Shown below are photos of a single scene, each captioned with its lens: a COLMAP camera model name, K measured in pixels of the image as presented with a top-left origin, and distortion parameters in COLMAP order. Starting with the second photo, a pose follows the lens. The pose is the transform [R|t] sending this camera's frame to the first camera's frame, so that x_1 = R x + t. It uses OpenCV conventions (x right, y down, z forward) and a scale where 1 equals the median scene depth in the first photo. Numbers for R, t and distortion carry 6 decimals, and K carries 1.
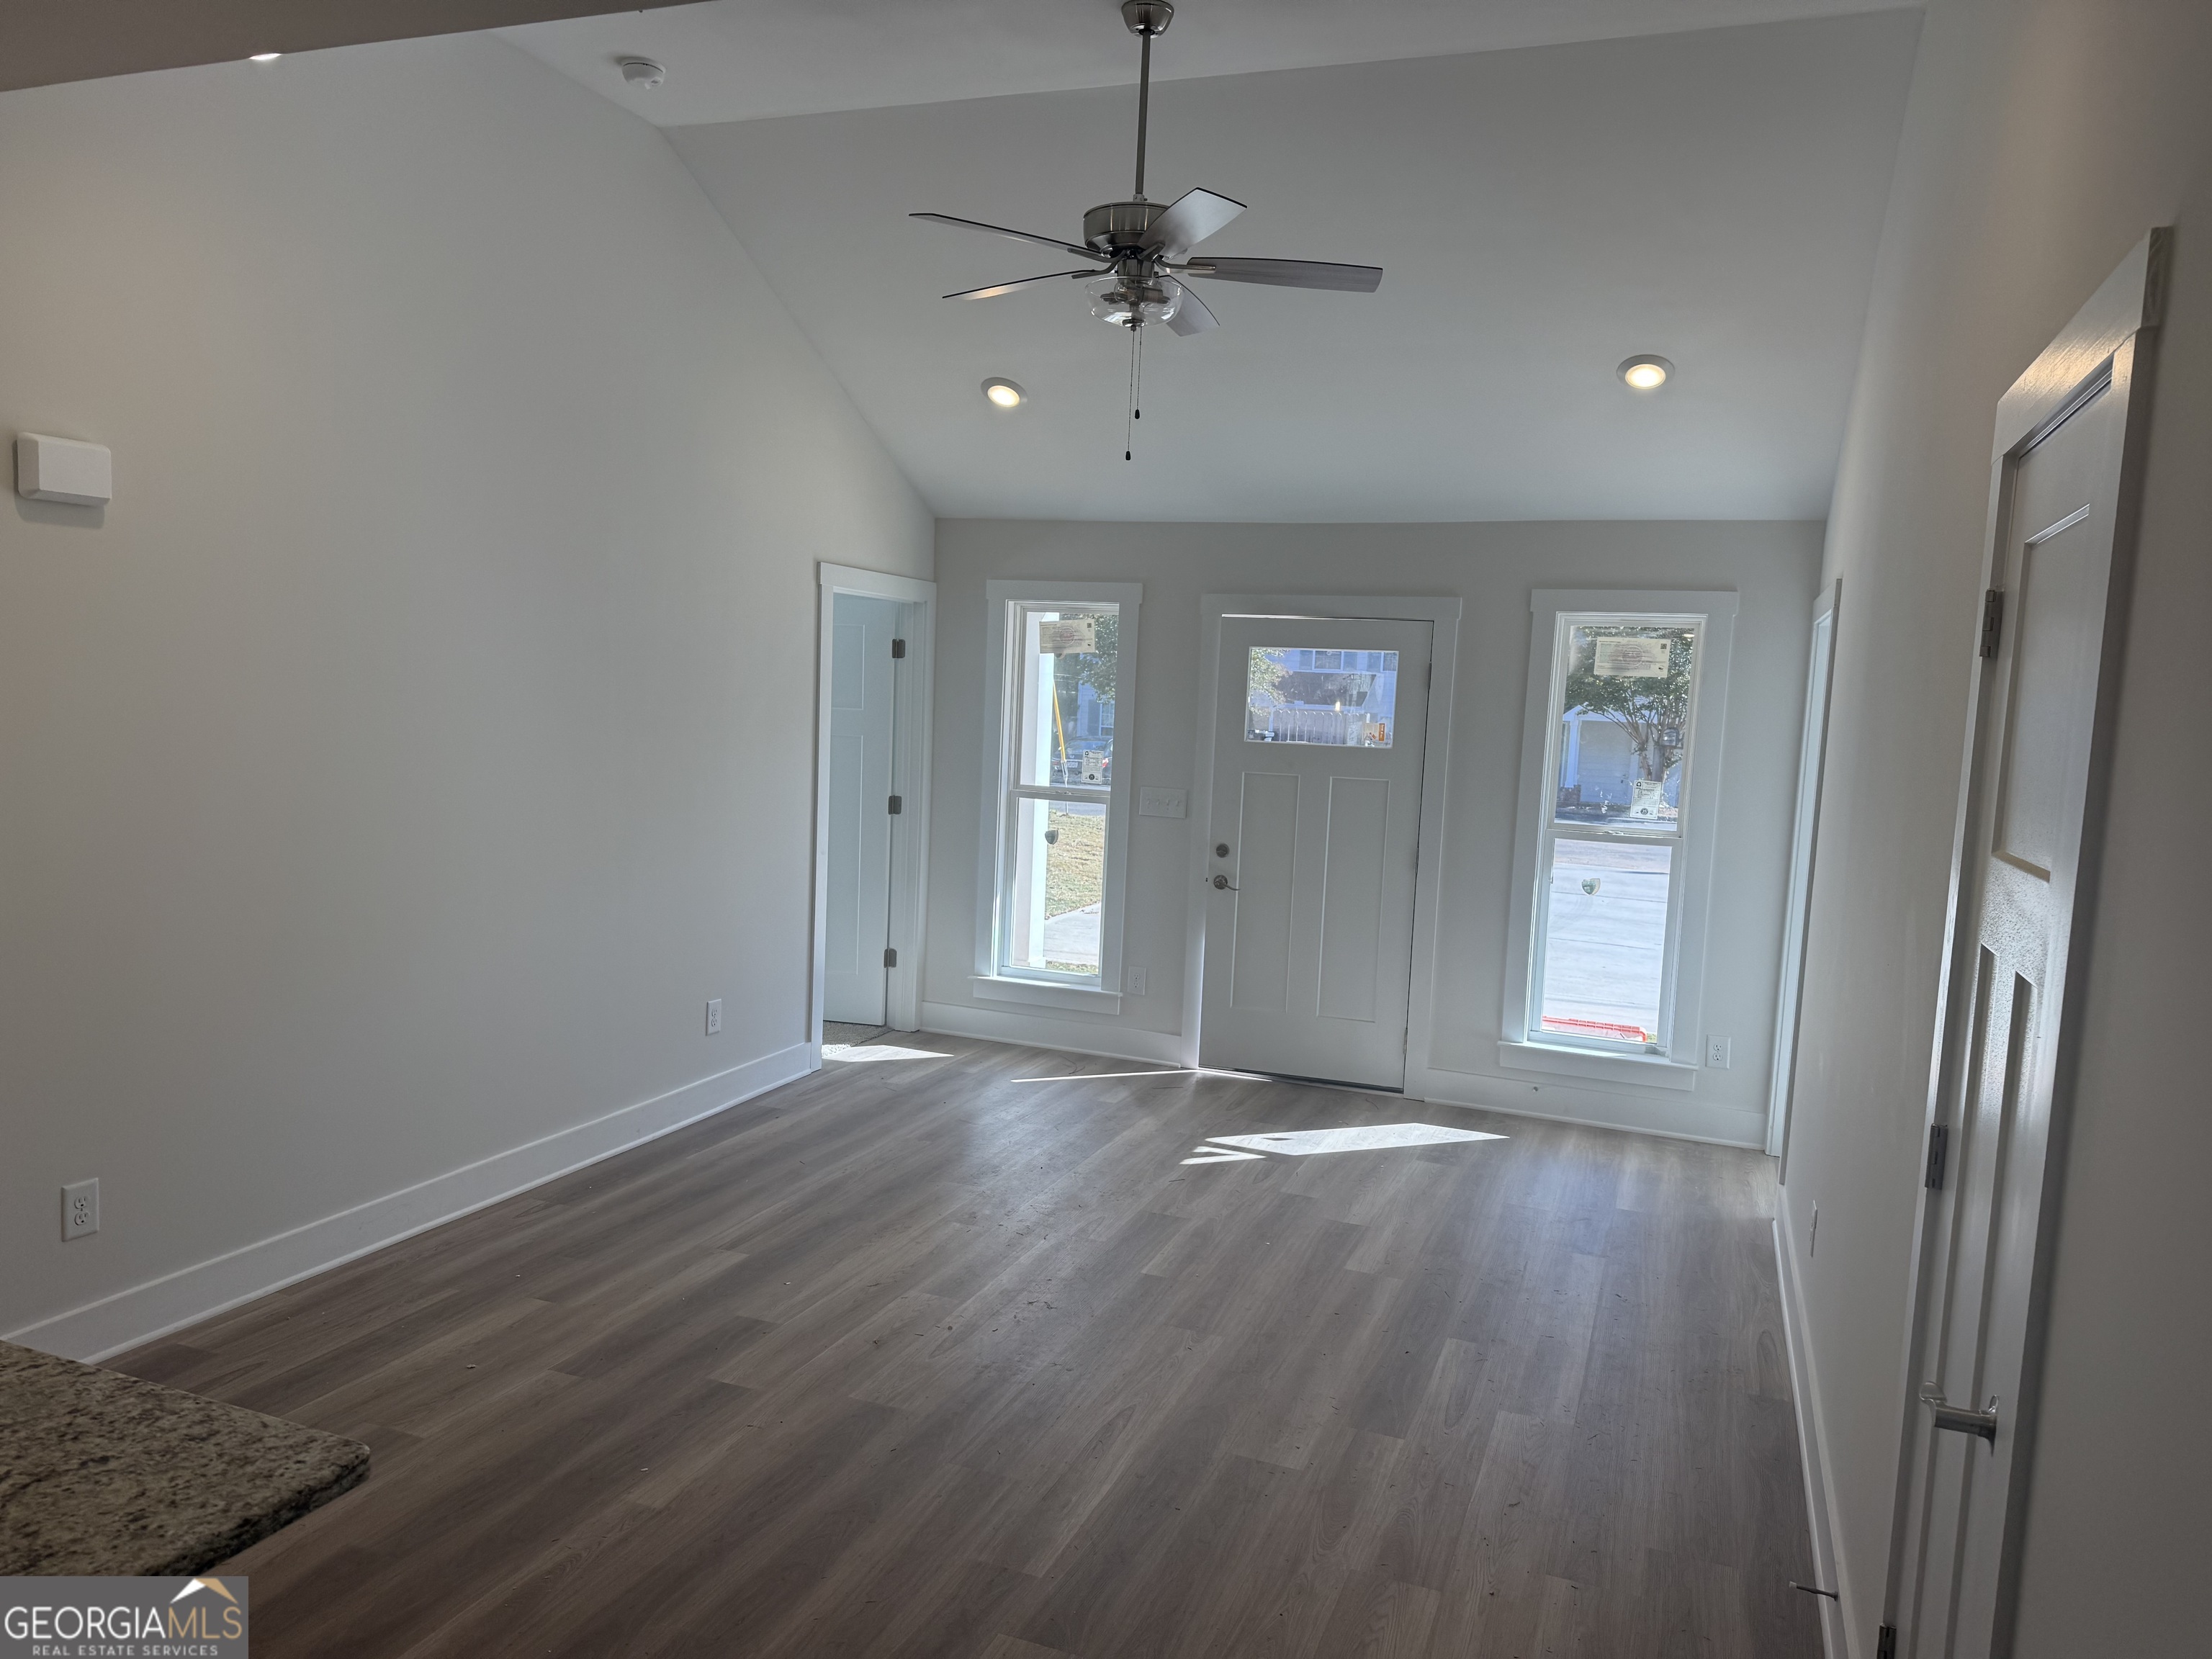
lens RADIAL K [[1550.9, 0, 1113.8], [0, 1550.9, 838.8], [0, 0, 1]] dist [0.002099, -0.003456]
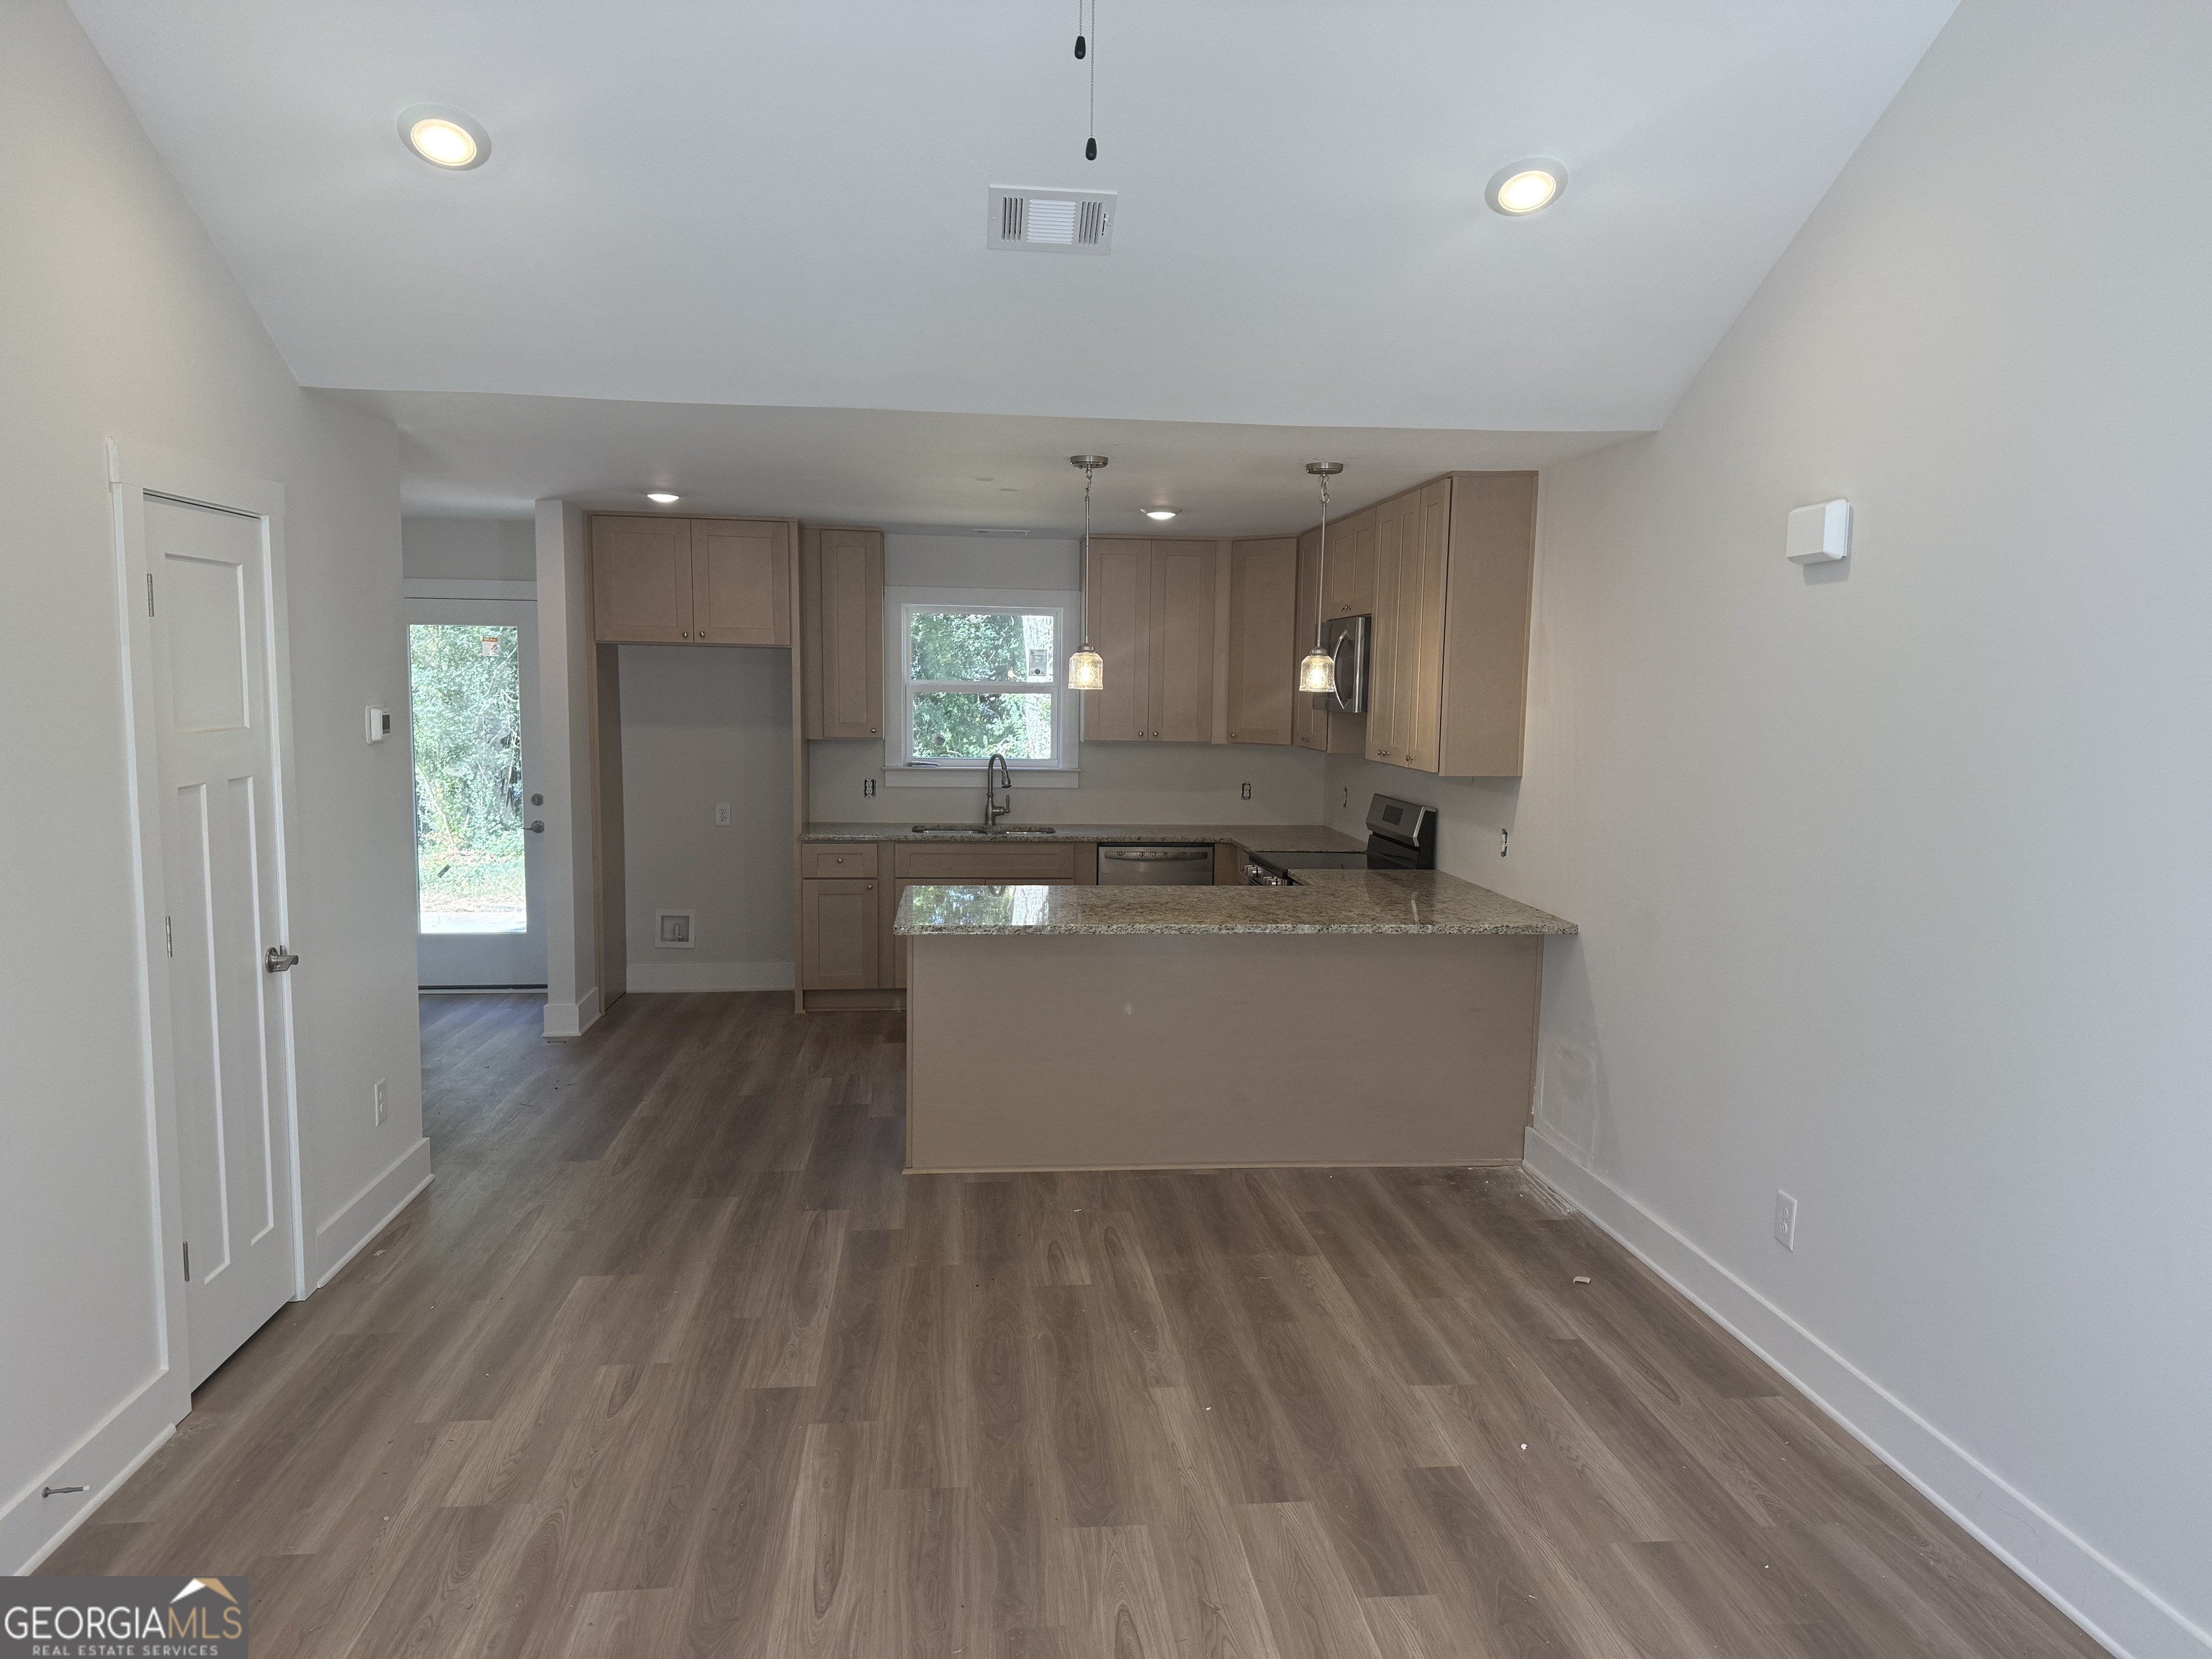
lens RADIAL K [[1550.9, 0, 1113.7], [0, 1550.9, 829.5], [0, 0, 1]] dist [0.002099, -0.003456]
pose [[-0.890317, -0.017006, -0.455024, 0.254795], [-0.101584, 0.981535, 0.162080, -0.161442], [0.443865, 0.190525, -0.875605, 1.785107]]
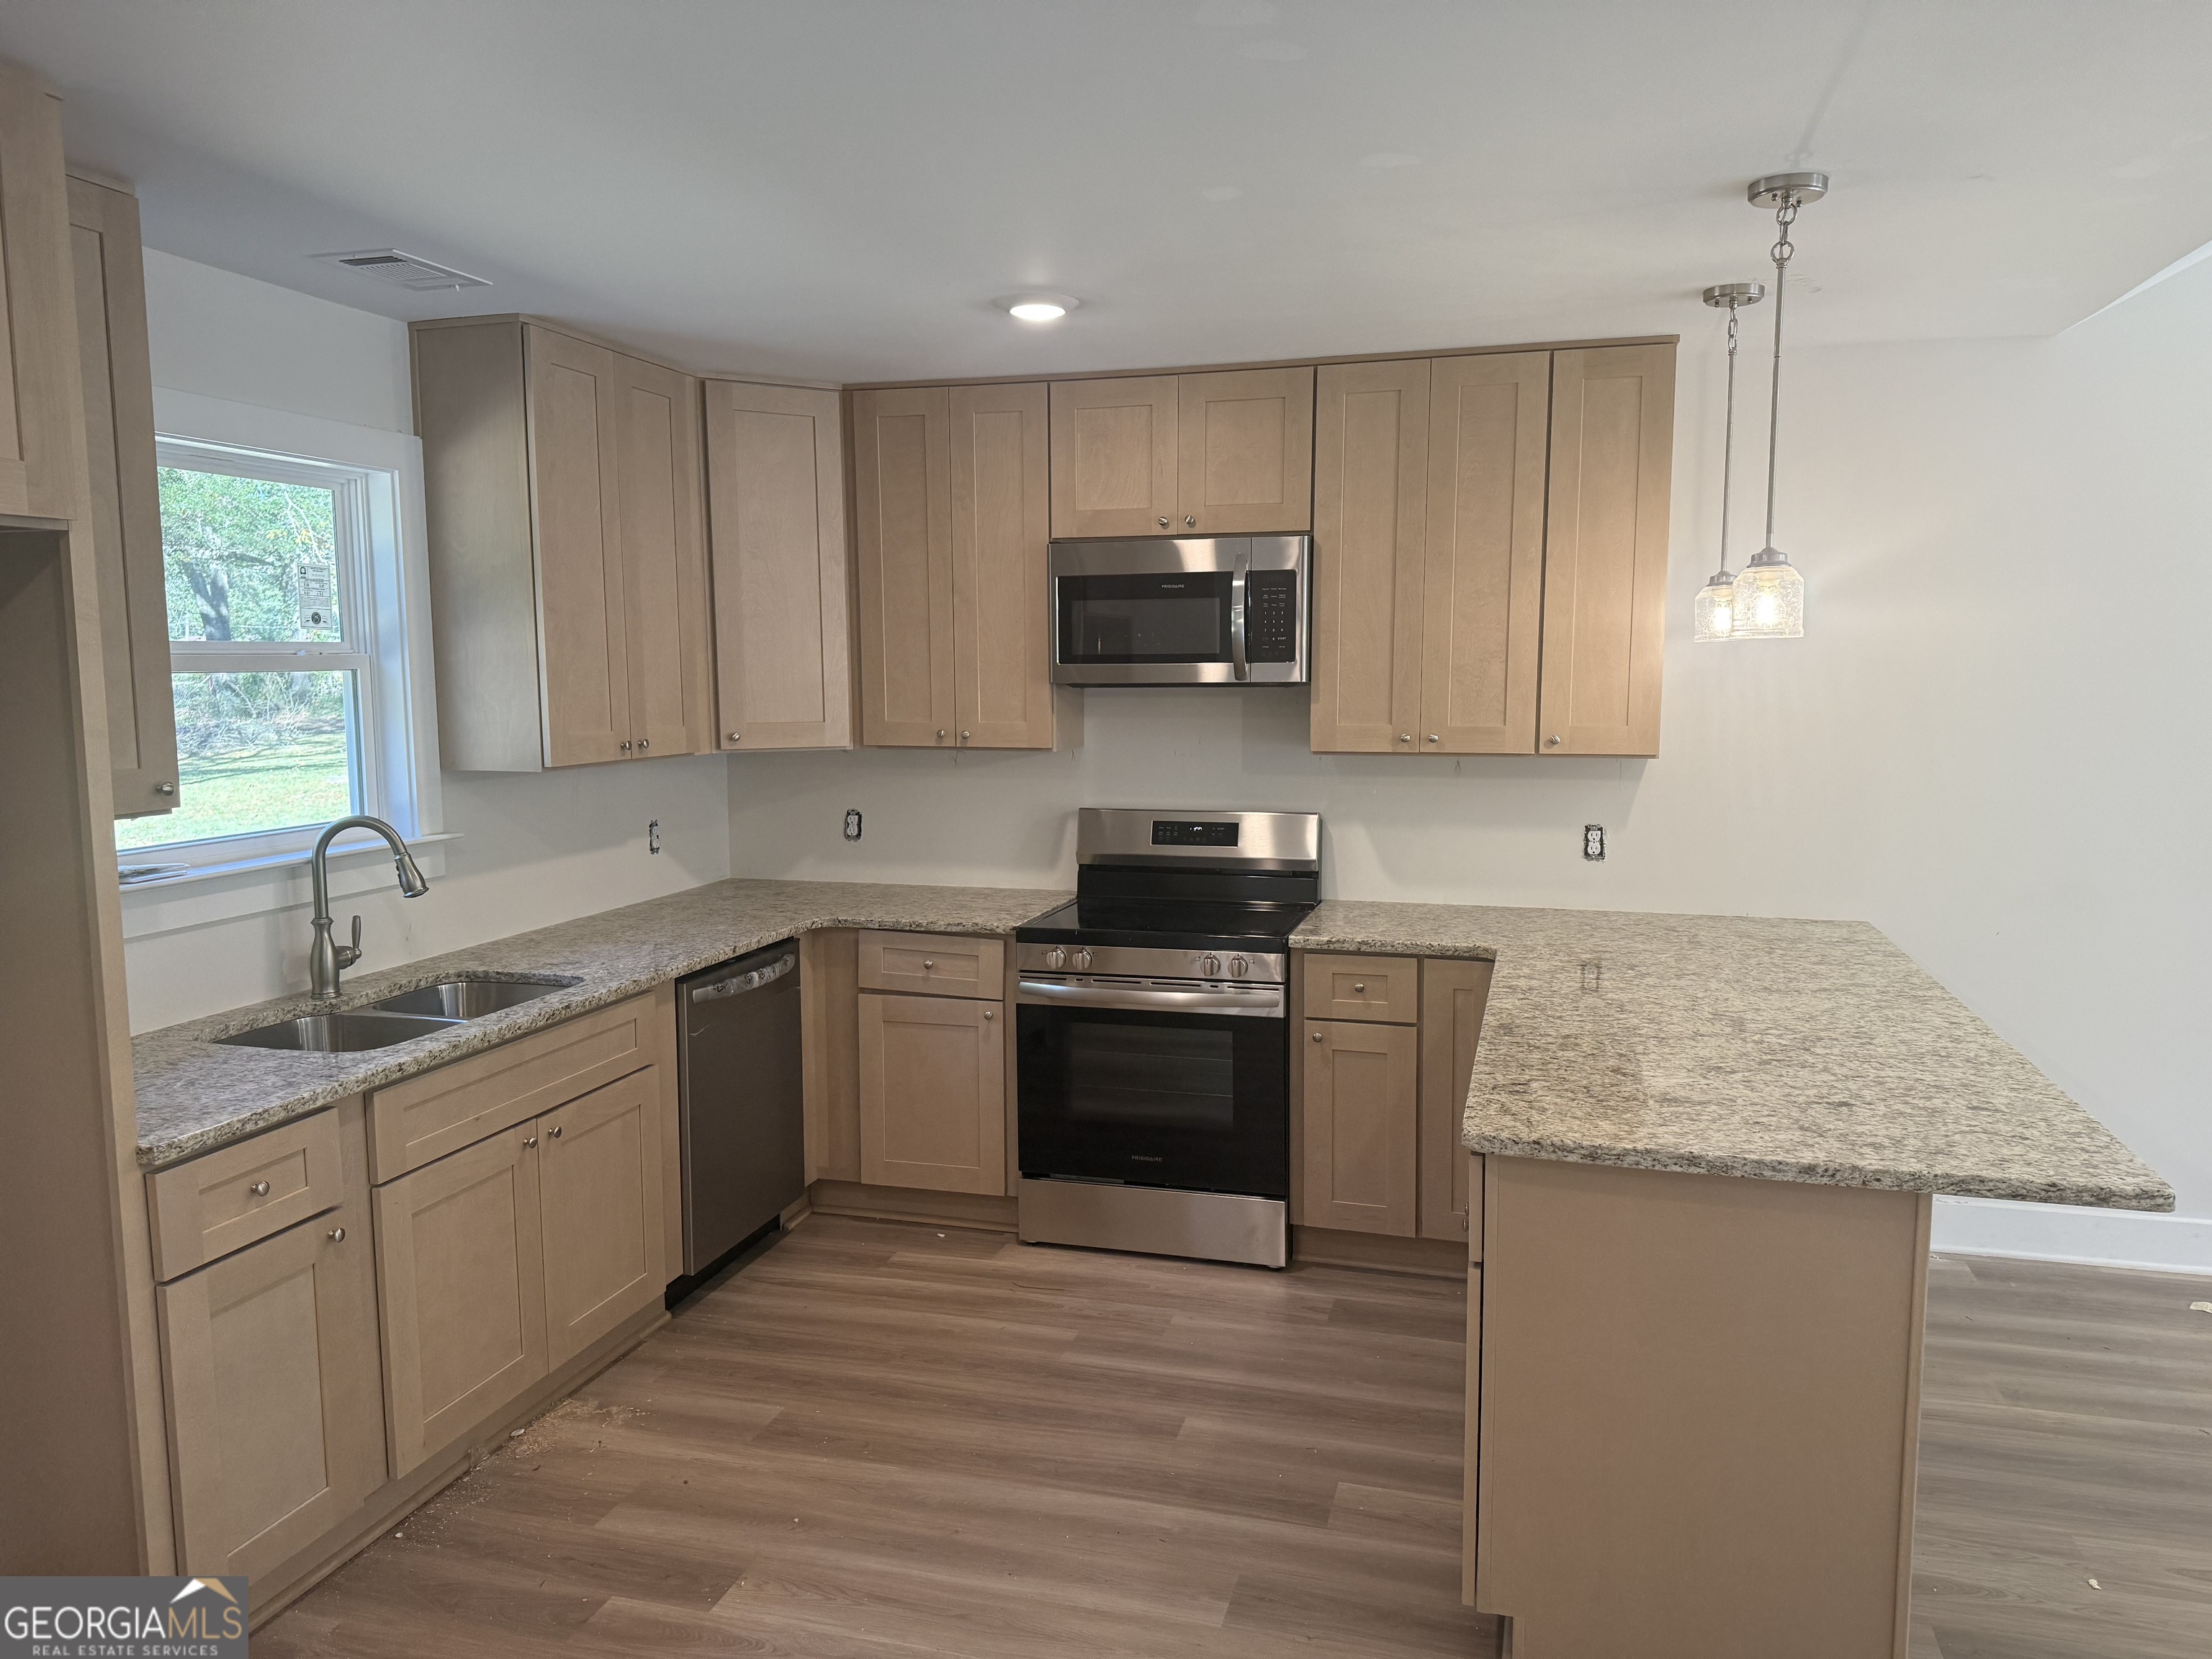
lens RADIAL K [[1550.9, 0, 1111.2], [0, 1550.9, 827.0], [0, 0, 1]] dist [0.002099, -0.003456]
pose [[0.086892, 0.064395, -0.994134, 0.343760], [-0.090242, 0.994315, 0.056519, 0.037871], [0.992122, 0.084802, 0.092209, -0.031679]]
